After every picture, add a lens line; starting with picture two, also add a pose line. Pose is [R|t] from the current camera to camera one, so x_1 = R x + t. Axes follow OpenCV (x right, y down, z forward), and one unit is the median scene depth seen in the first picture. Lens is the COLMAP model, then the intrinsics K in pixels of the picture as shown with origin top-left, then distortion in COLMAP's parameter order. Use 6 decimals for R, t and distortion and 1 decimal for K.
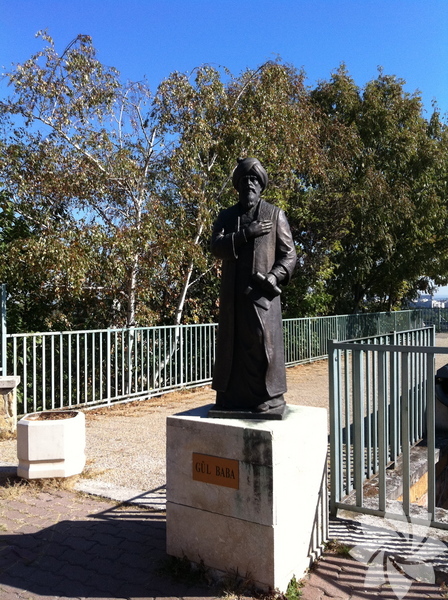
lens RADIAL K [[537.4, 0, 223.3], [0, 537.4, 320.1], [0, 0, 1]] dist [-0.000236, -0.044956]
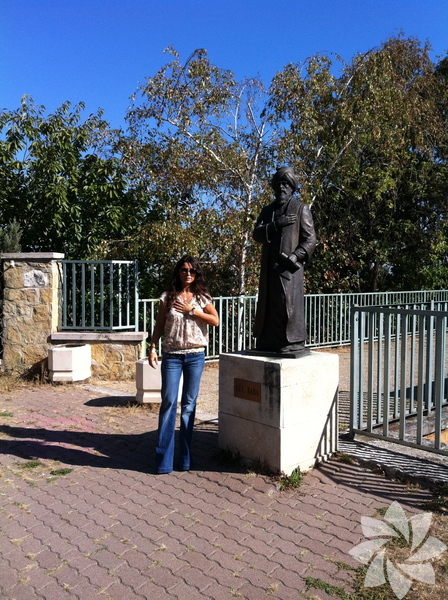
lens RADIAL K [[537.4, 0, 223.3], [0, 537.4, 320.1], [0, 0, 1]] dist [-0.000236, -0.044956]
pose [[0.963865, 0.027052, -0.265014, 0.239860], [-0.013628, 0.998535, 0.052361, 0.012037], [0.266043, -0.046857, 0.962822, -0.322057]]
